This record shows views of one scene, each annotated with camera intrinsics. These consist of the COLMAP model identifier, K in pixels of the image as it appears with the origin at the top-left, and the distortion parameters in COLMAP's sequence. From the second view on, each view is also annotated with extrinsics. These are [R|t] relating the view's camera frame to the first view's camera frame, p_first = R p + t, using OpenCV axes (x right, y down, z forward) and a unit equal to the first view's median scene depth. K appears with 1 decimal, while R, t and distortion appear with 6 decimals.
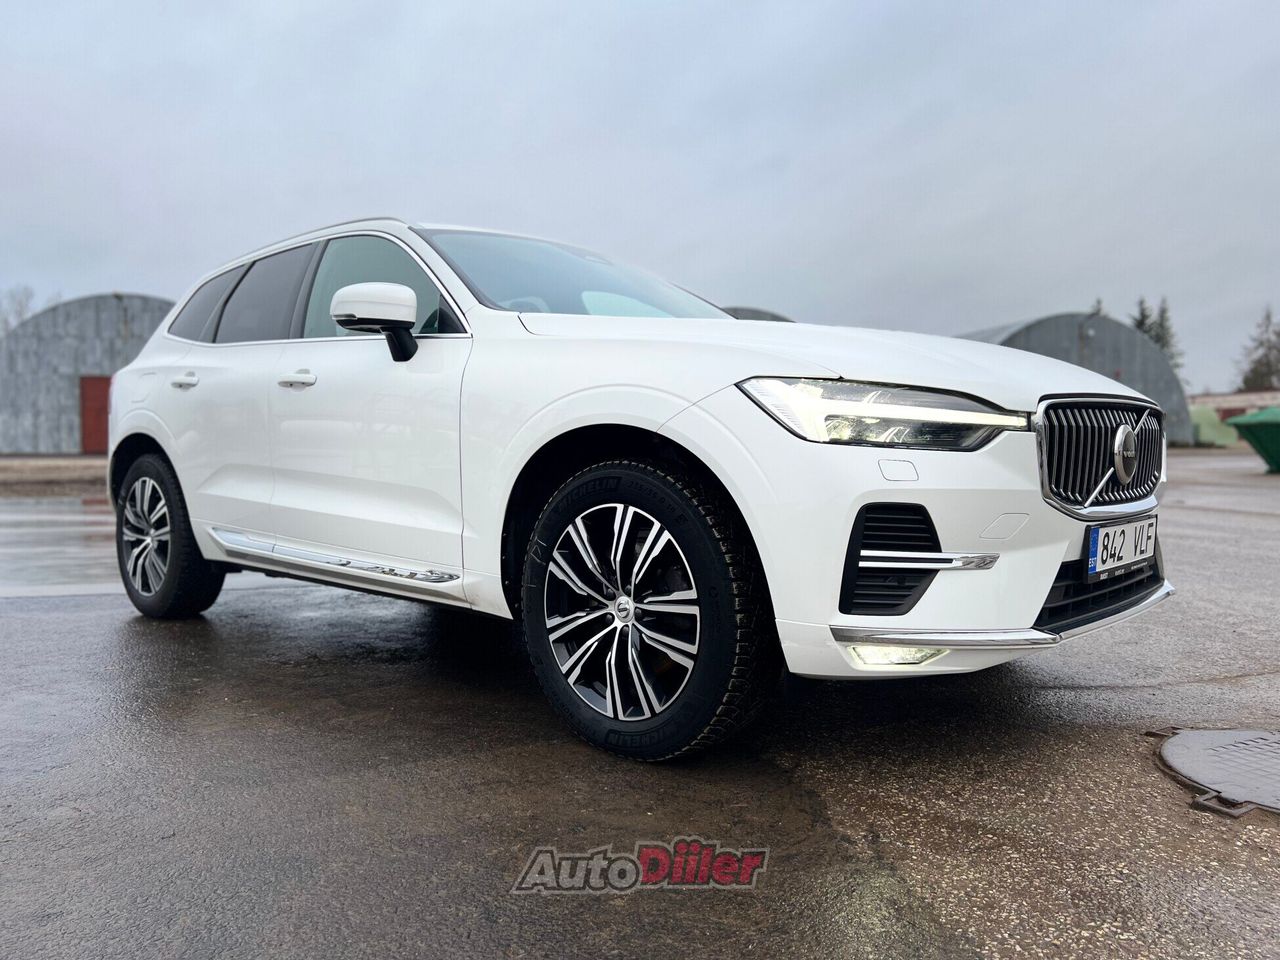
lens RADIAL K [[957.0, 0, 640.0], [0, 957.0, 480.0], [0, 0, 1]] dist [0.049862, -0.001403]
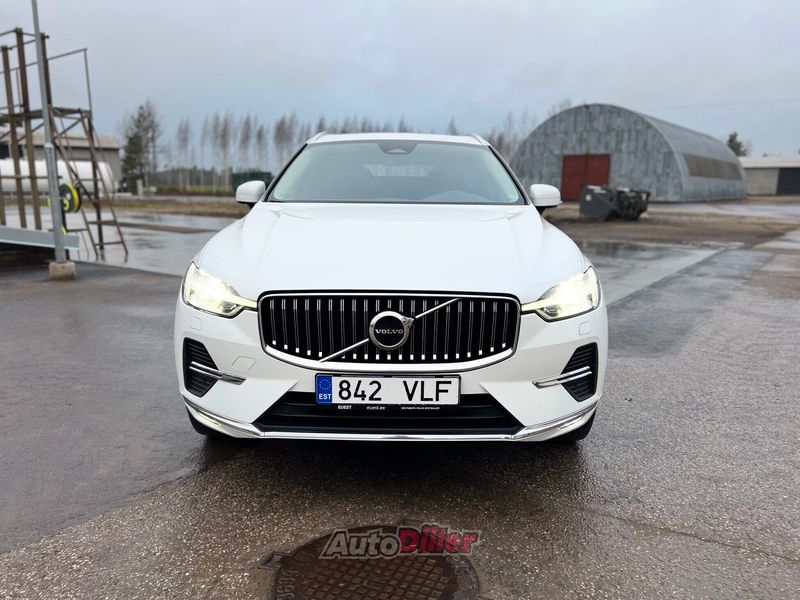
lens RADIAL K [[608.5, 0, 405.7], [0, 608.5, 300.6], [0, 0, 1]] dist [0.070035, -0.076278]
pose [[0.679499, 0.146052, -0.718992, 0.065984], [-0.043529, 0.986285, 0.159210, -0.012219], [0.732384, -0.076886, 0.676537, 0.023421]]
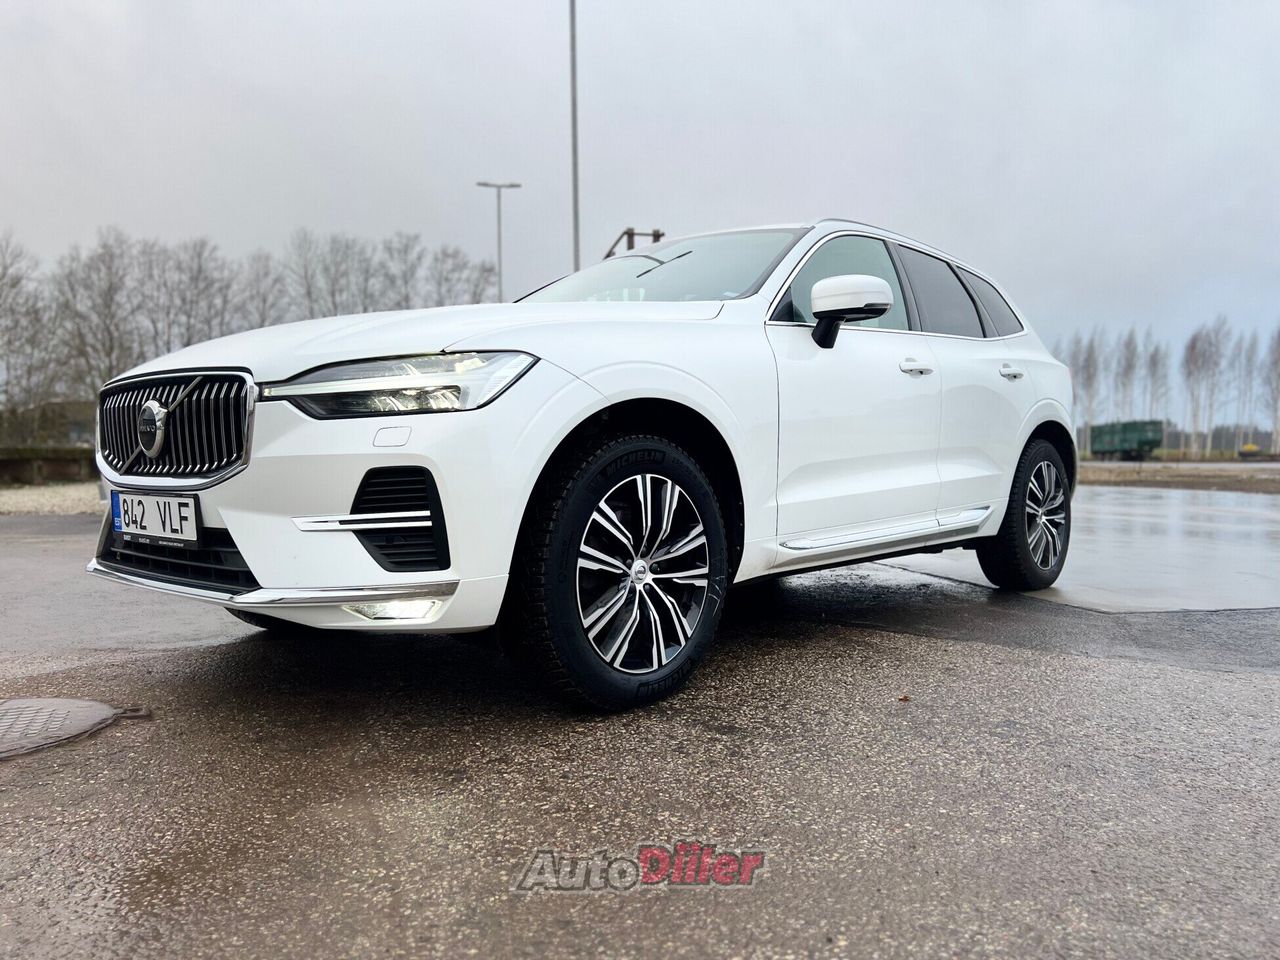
lens RADIAL K [[973.6, 0, 649.2], [0, 973.6, 481.0], [0, 0, 1]] dist [0.070035, -0.076278]
pose [[0.005291, 0.027531, -0.999607, 0.088222], [-0.034958, 0.999015, 0.027329, -0.001020], [0.999375, 0.034800, 0.006248, 0.086672]]
